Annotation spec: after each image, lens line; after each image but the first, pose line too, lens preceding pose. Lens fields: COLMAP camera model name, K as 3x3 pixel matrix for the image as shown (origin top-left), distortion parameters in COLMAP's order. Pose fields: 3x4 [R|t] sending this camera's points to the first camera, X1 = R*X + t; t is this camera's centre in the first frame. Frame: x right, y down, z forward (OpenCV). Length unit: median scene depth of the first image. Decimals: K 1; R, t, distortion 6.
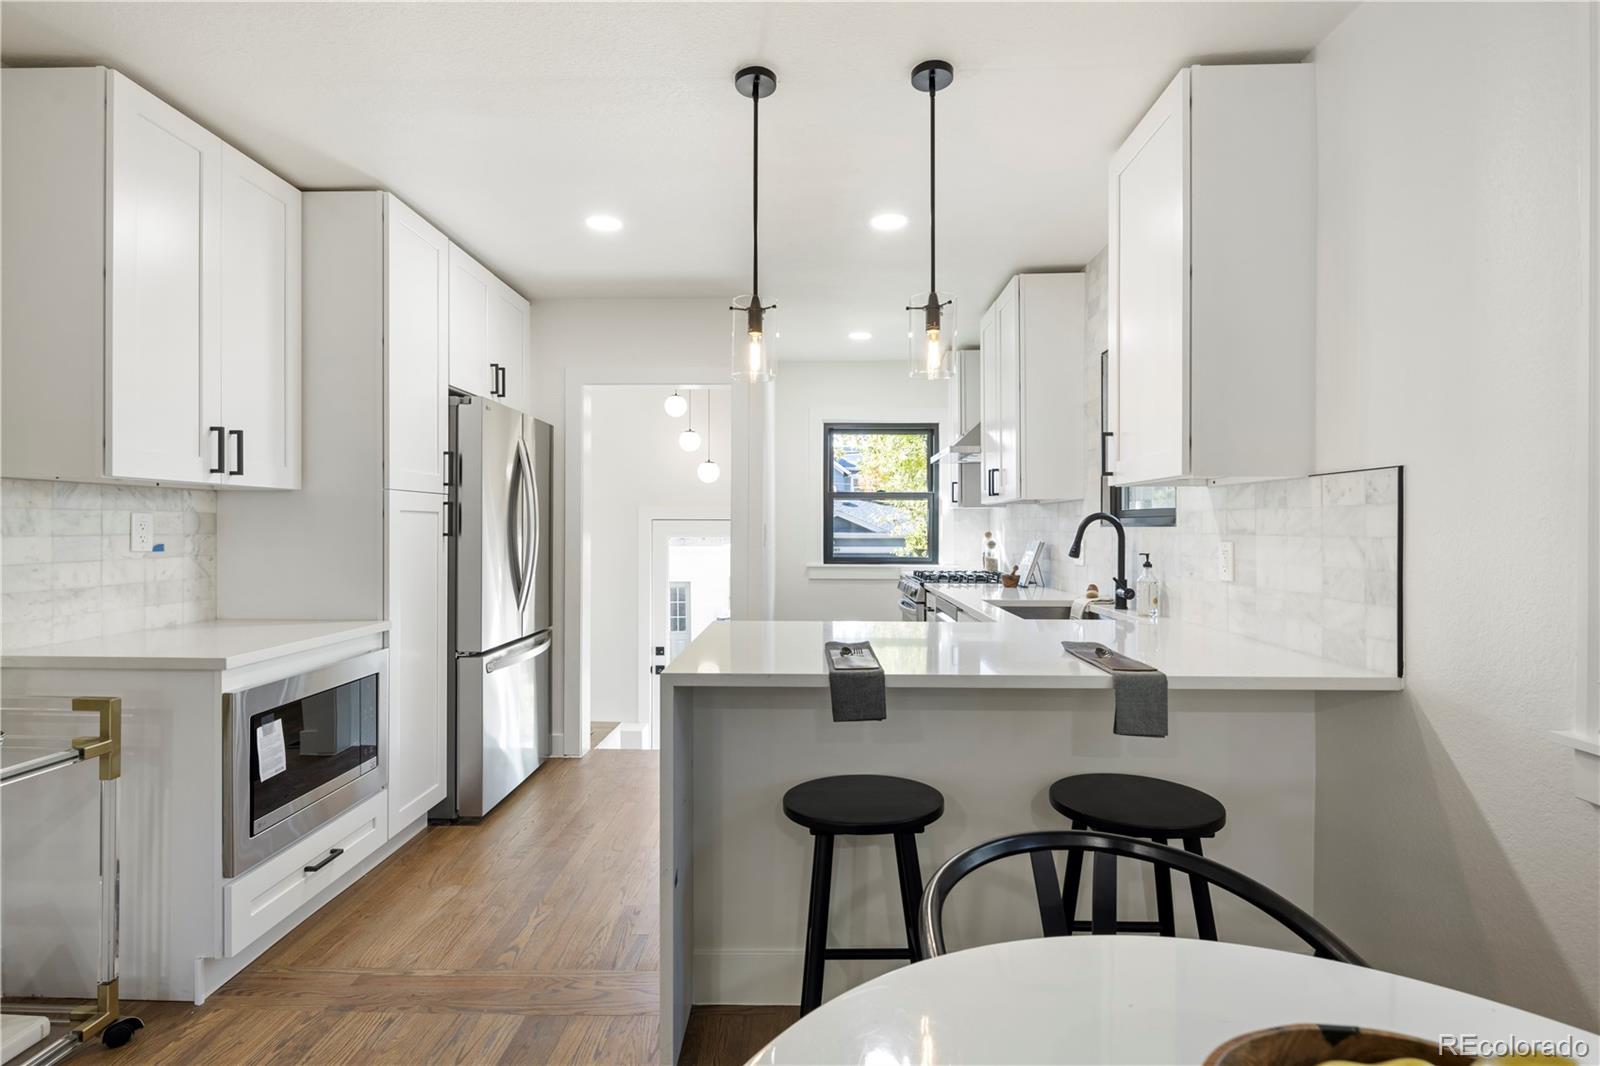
lens RADIAL K [[788.2, 0, 789.5], [0, 788.2, 533.6], [0, 0, 1]] dist [0.002793, 0.000392]
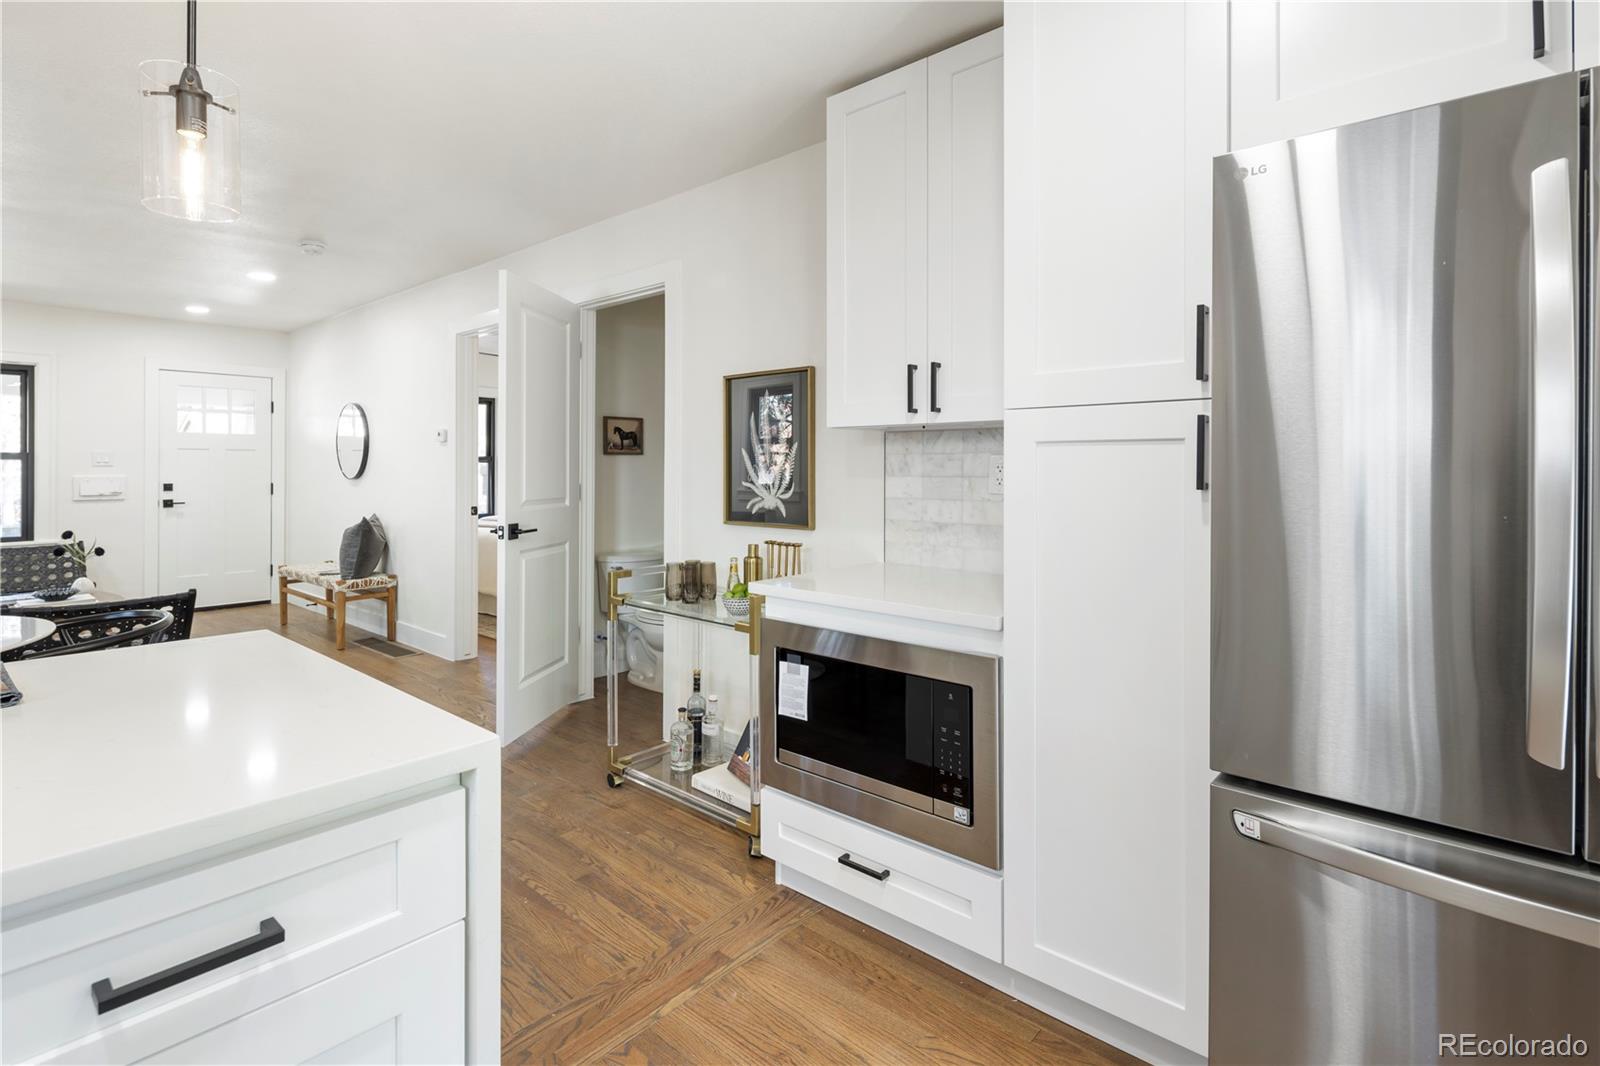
lens RADIAL K [[788.8, 0, 797.9], [0, 788.8, 461.6], [0, 0, 1]] dist [-0.001707, -0.000900]
pose [[-0.644833, -0.008072, -0.764281, 0.104930], [-0.013515, 0.999908, 0.000842, -0.017470], [0.764204, 0.010872, -0.644883, 1.577063]]
